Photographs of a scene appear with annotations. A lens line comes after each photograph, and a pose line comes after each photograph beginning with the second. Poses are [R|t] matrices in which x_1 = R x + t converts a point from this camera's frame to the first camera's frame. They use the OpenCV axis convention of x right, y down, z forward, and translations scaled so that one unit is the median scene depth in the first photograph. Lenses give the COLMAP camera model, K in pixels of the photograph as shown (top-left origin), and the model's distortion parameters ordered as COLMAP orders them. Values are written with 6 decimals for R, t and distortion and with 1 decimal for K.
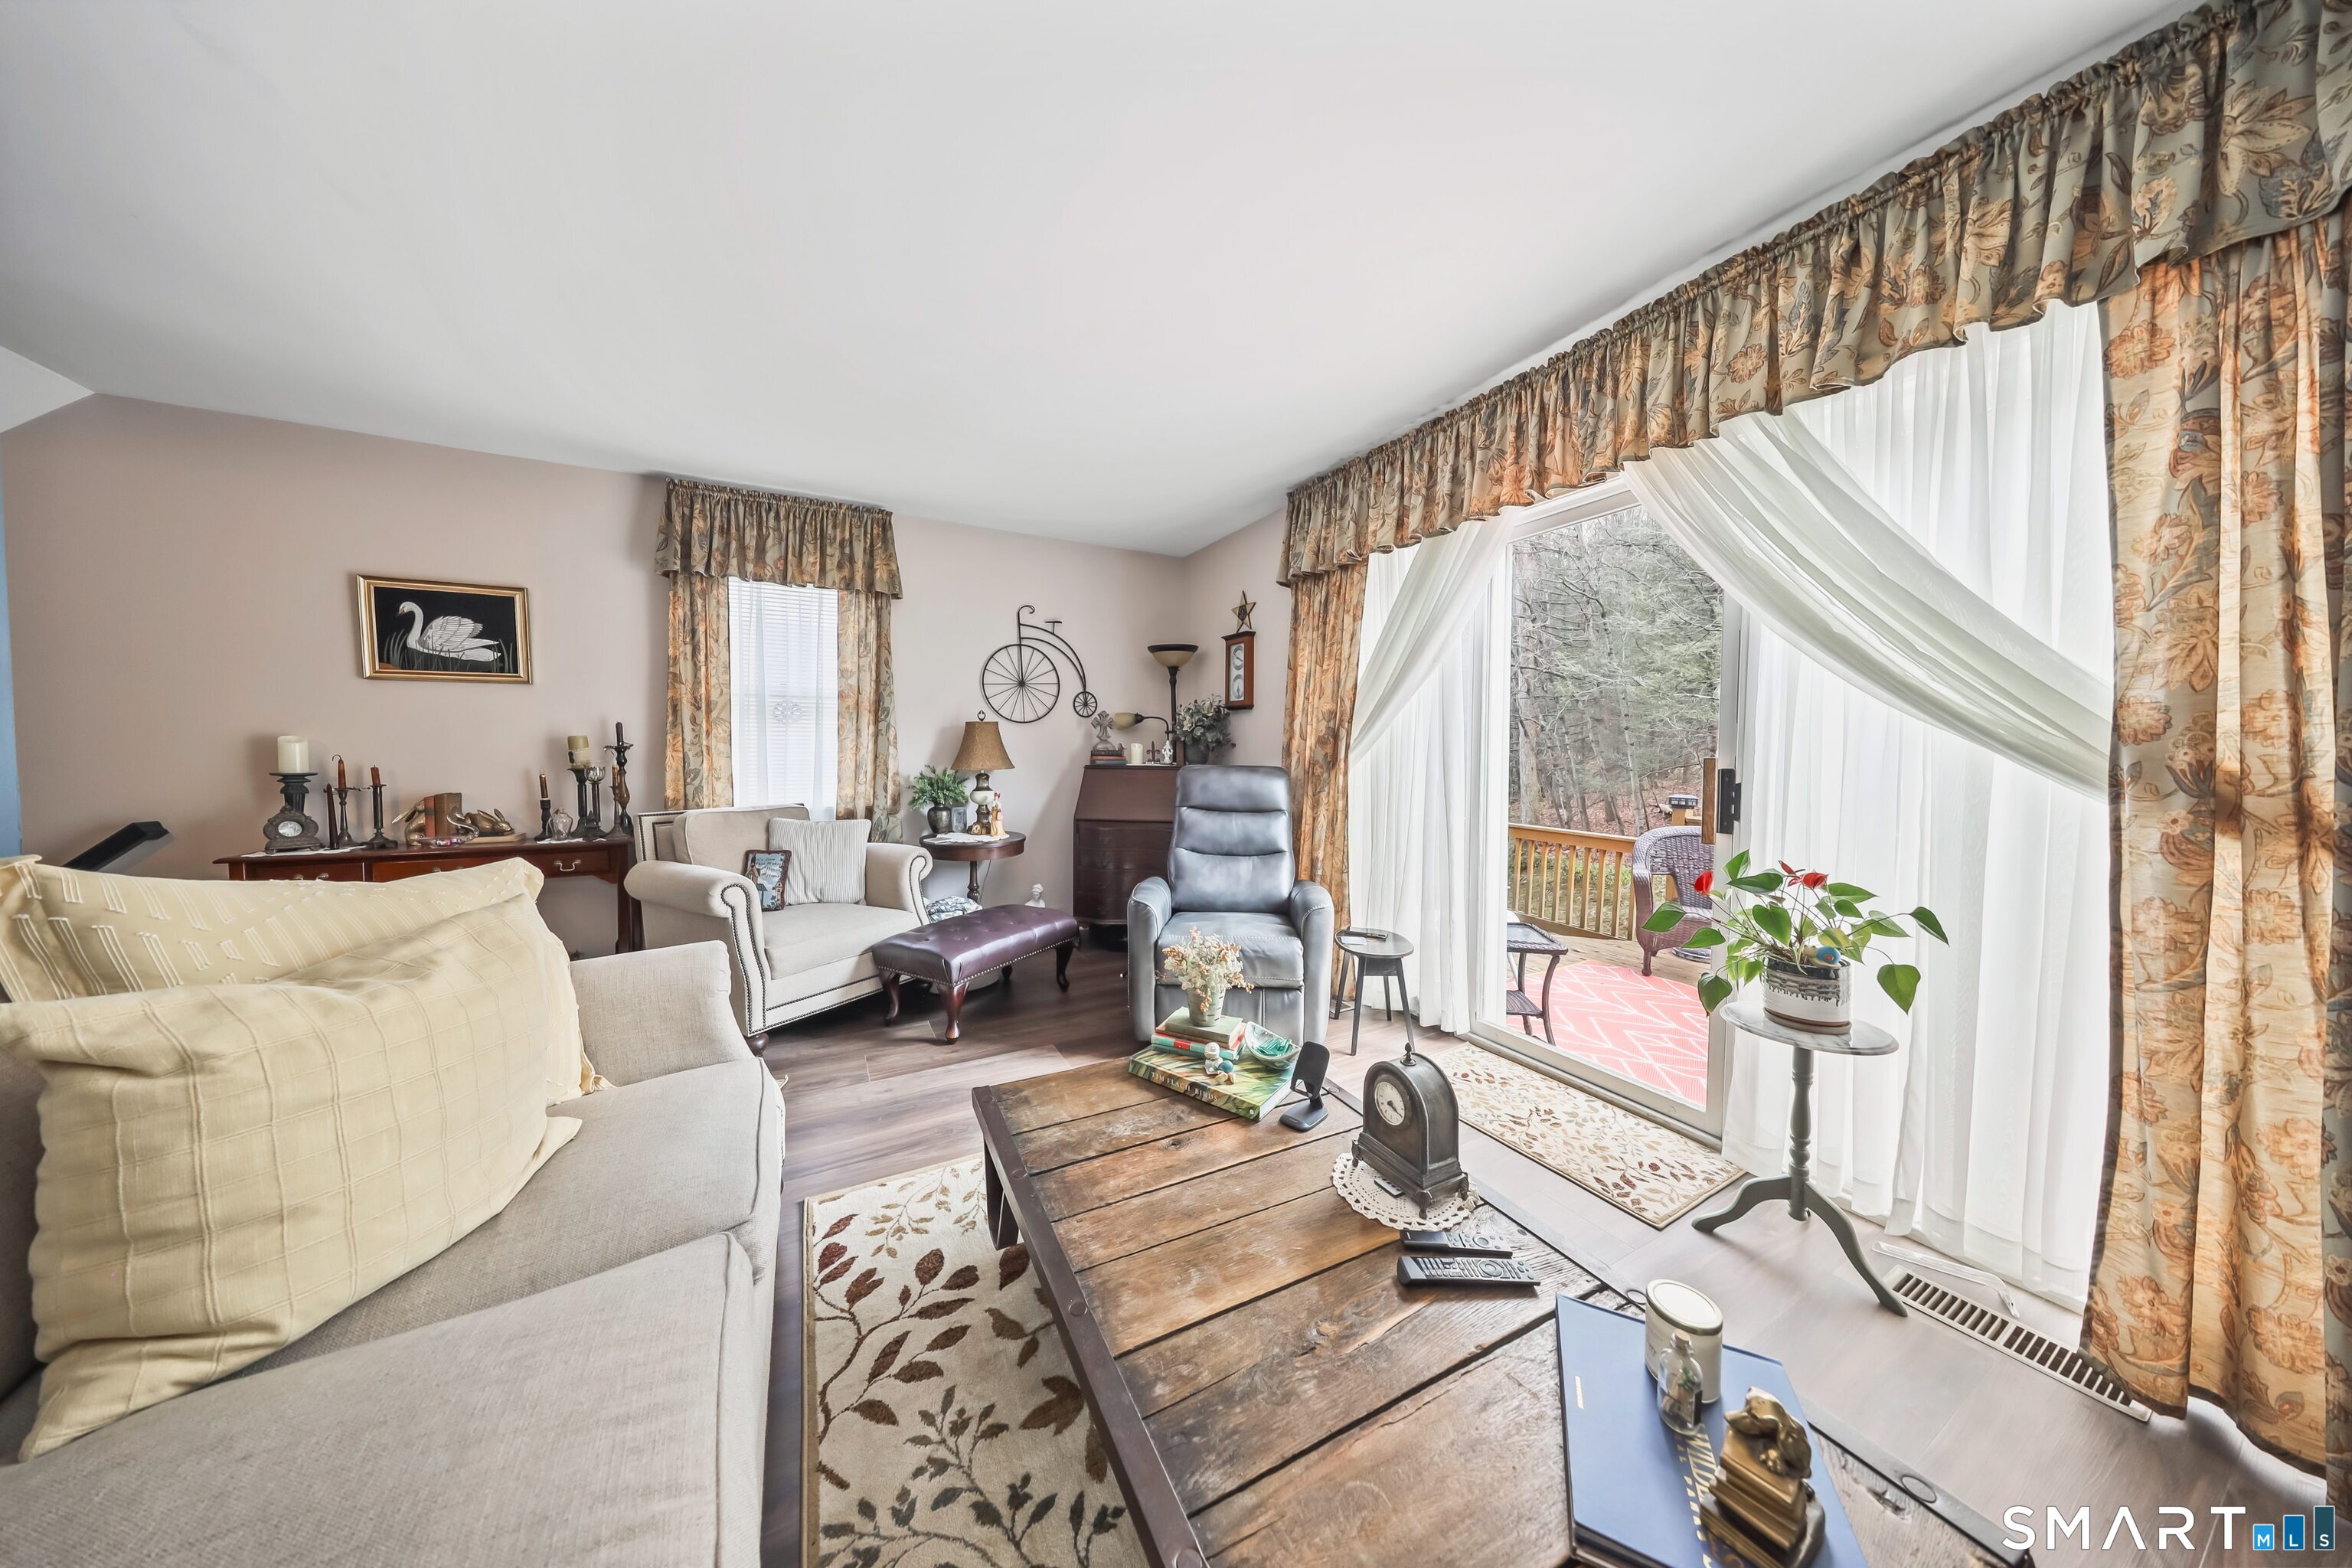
lens RADIAL K [[685.6, 0, 1166.6], [0, 685.6, 774.1], [0, 0, 1]] dist [0.000133, 0.000290]
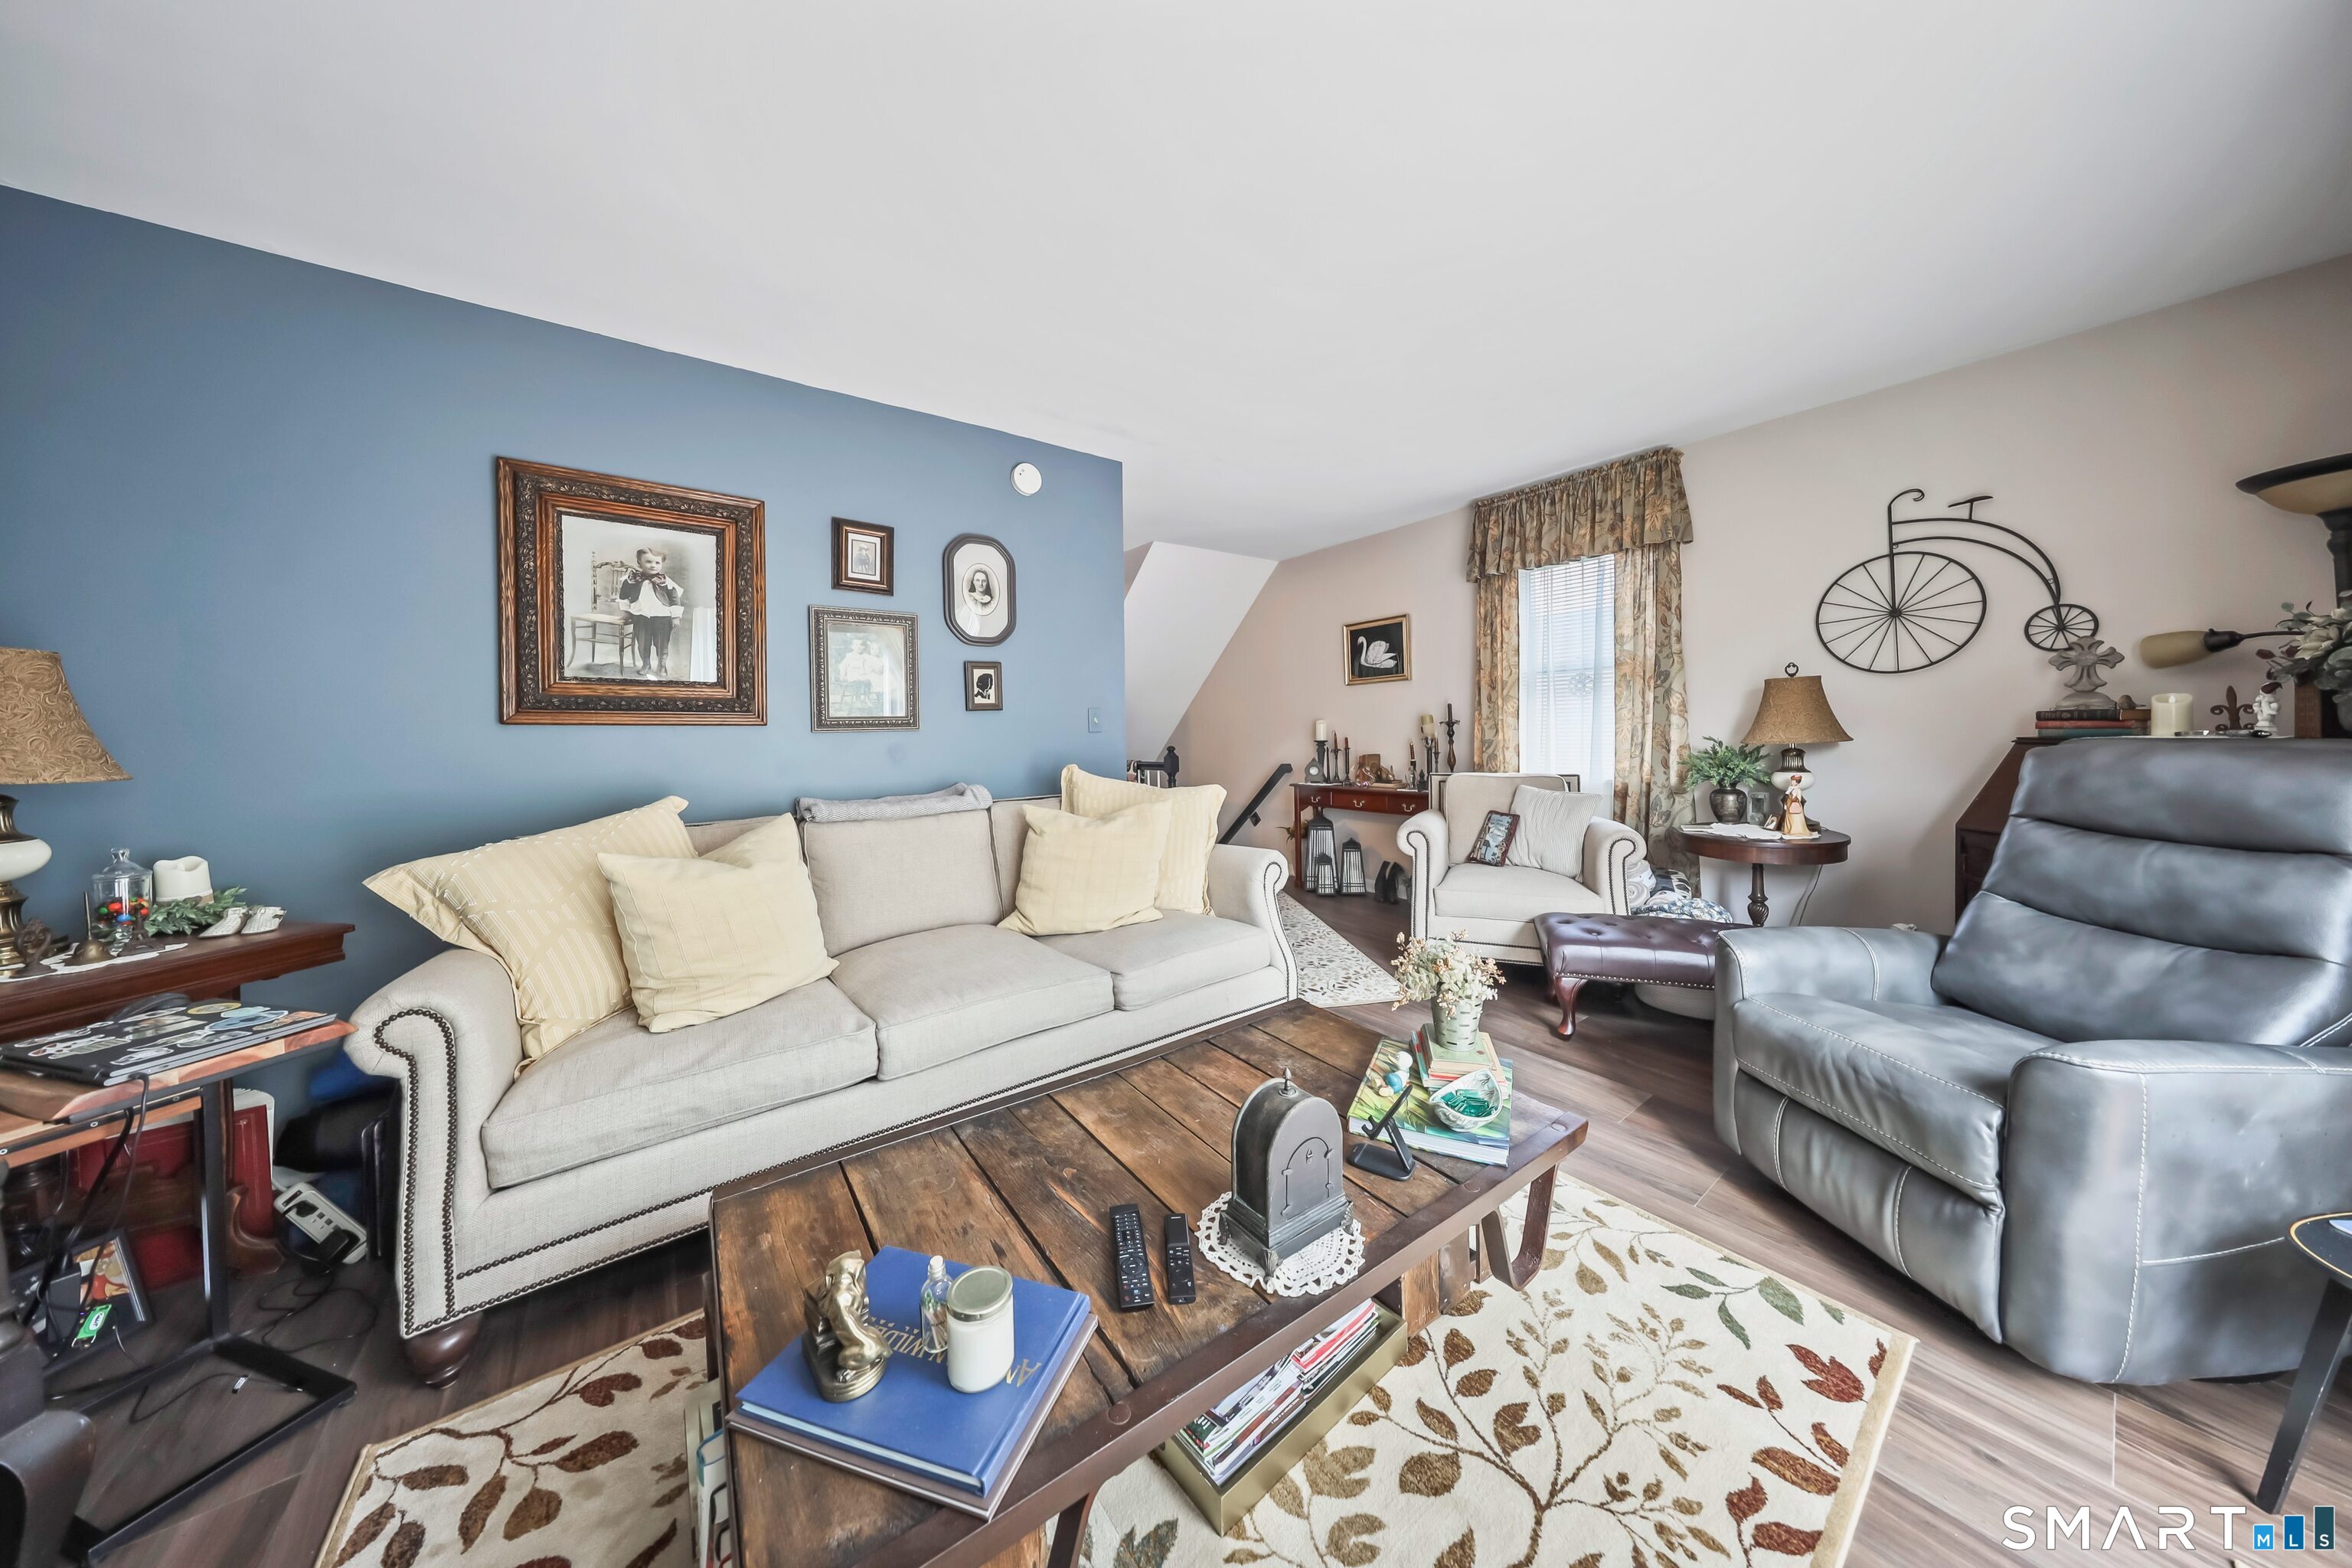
lens RADIAL K [[685.6, 0, 1182.9], [0, 685.6, 768.6], [0, 0, 1]] dist [0.000133, 0.000290]
pose [[0.160034, 0.048274, -0.985930, 0.447622], [-0.014750, 0.998809, 0.046510, -0.004726], [0.987001, 0.007099, 0.160556, 0.297798]]
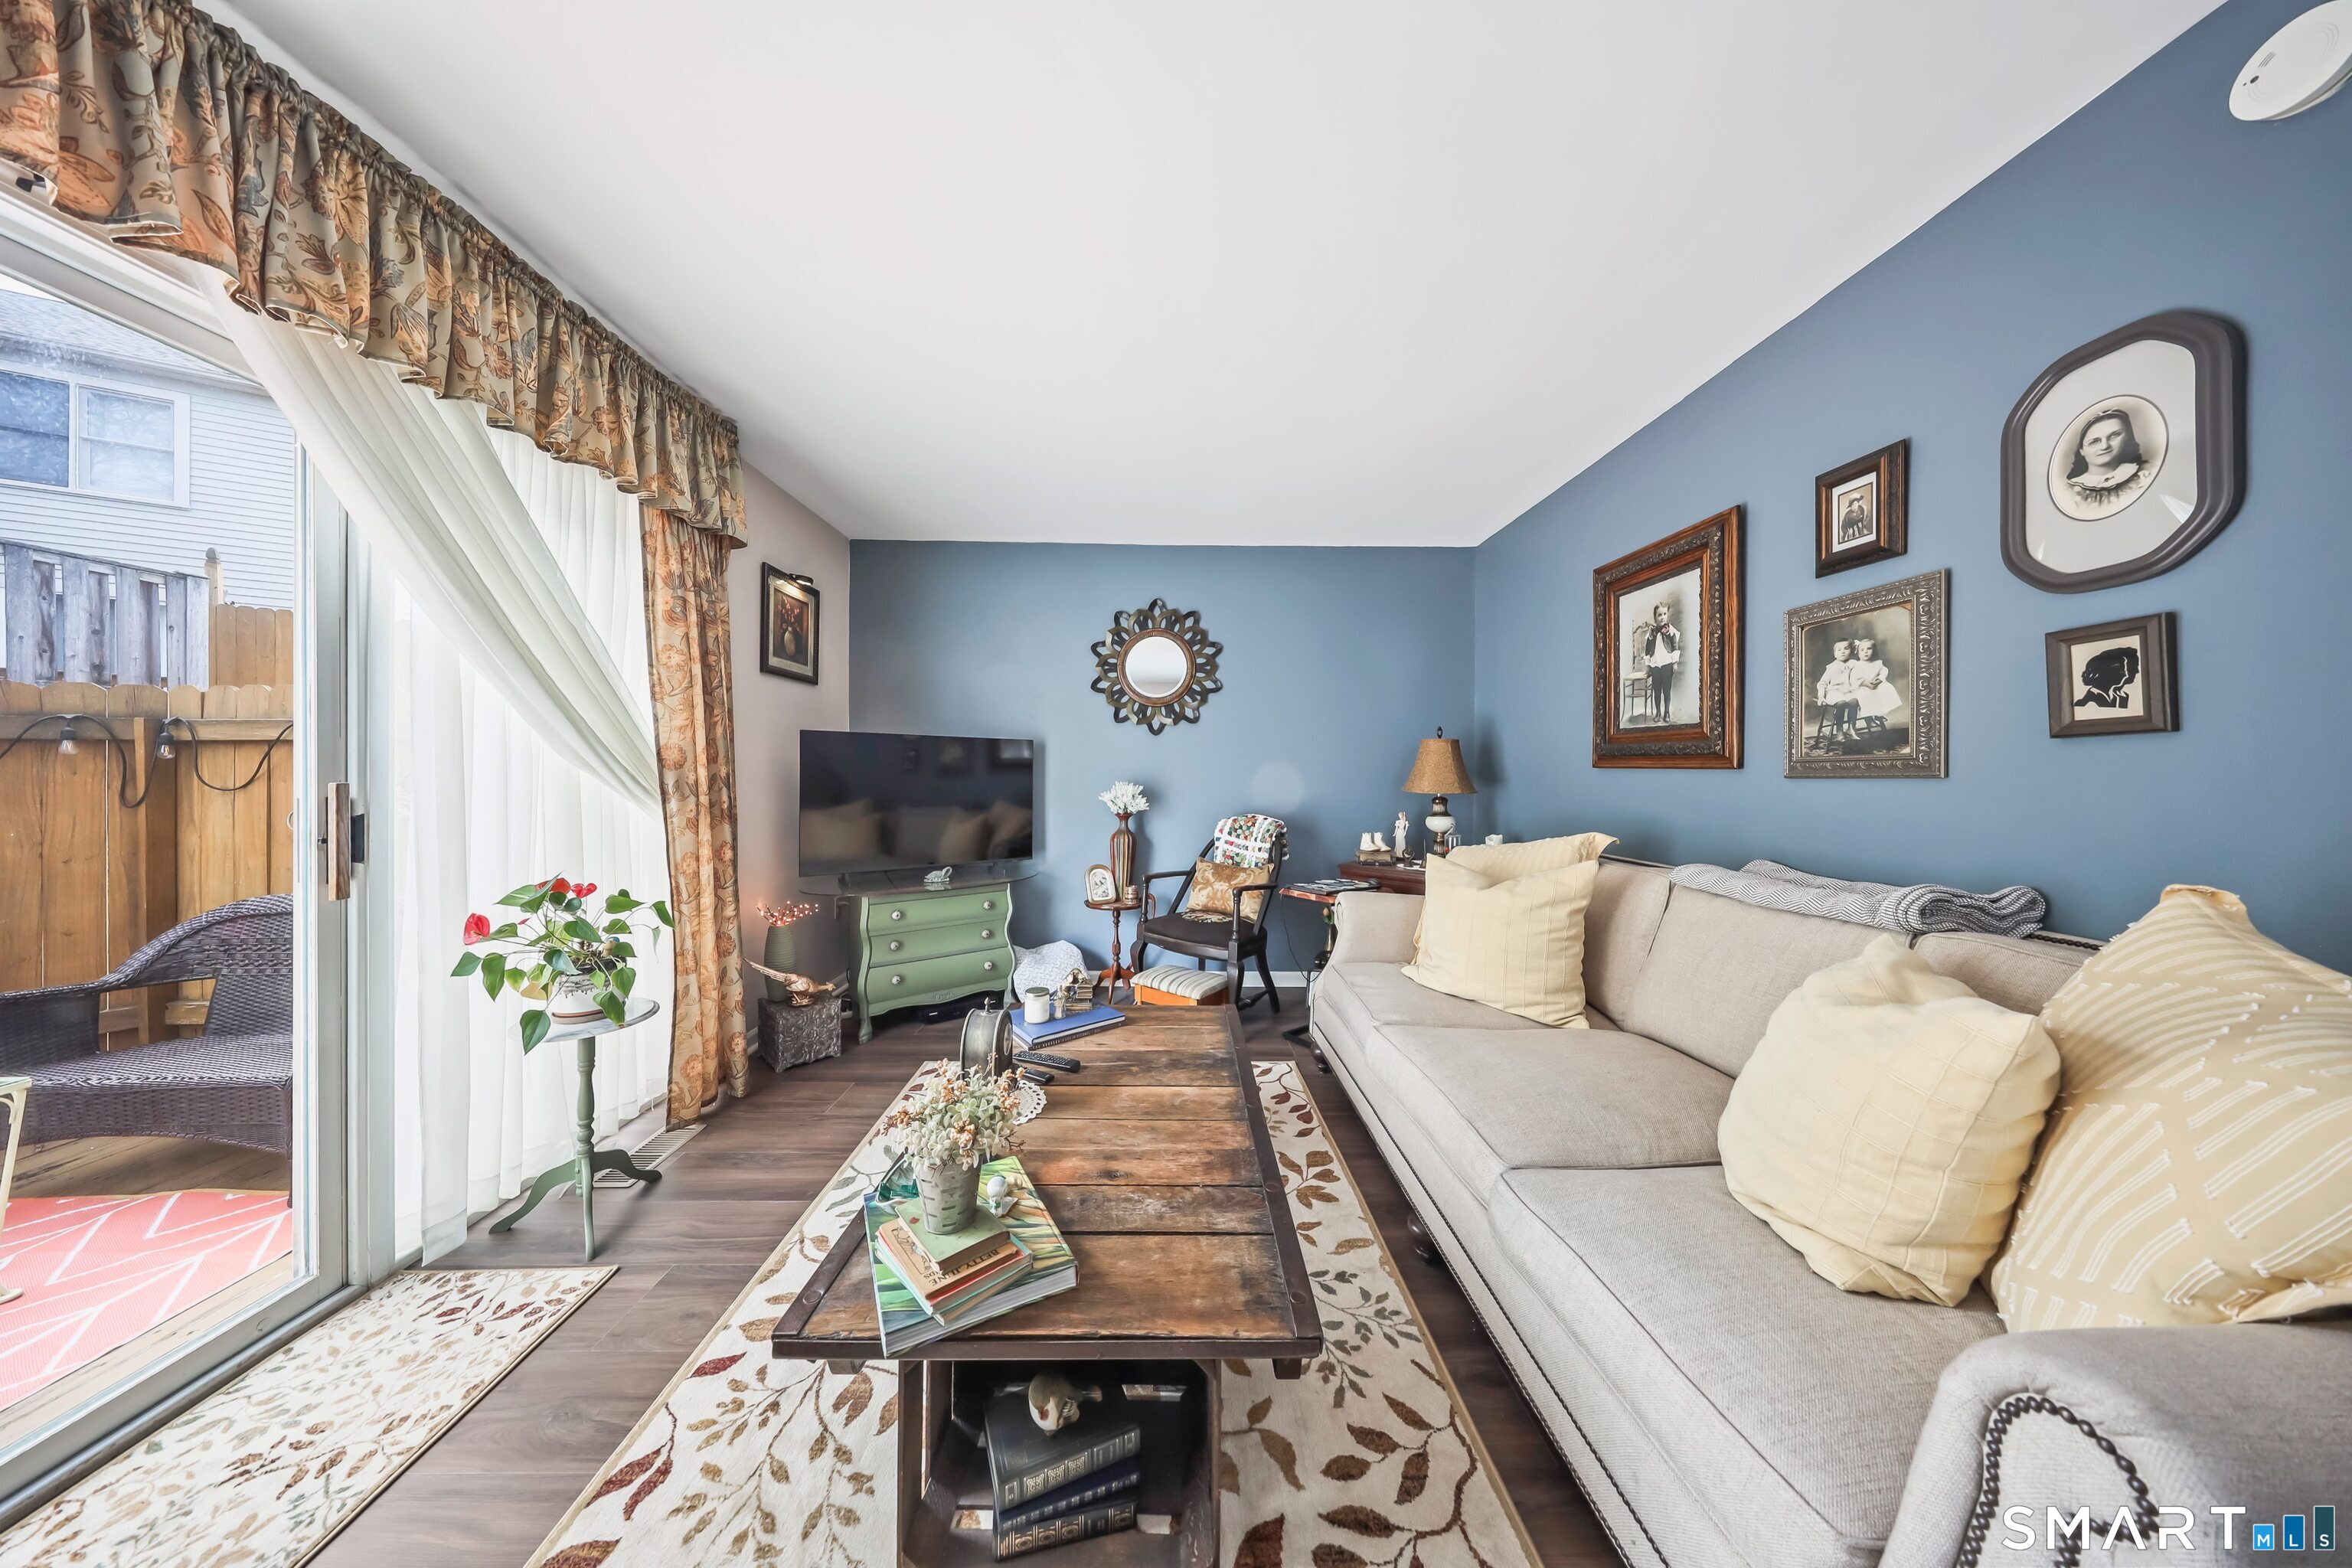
lens RADIAL K [[685.6, 0, 1165.4], [0, 685.6, 778.0], [0, 0, 1]] dist [0.000133, 0.000290]
pose [[-0.891878, -0.008230, 0.452202, -0.217657], [0.008933, 0.999319, 0.035805, -0.030550], [-0.452188, 0.035973, -0.891197, 0.803429]]
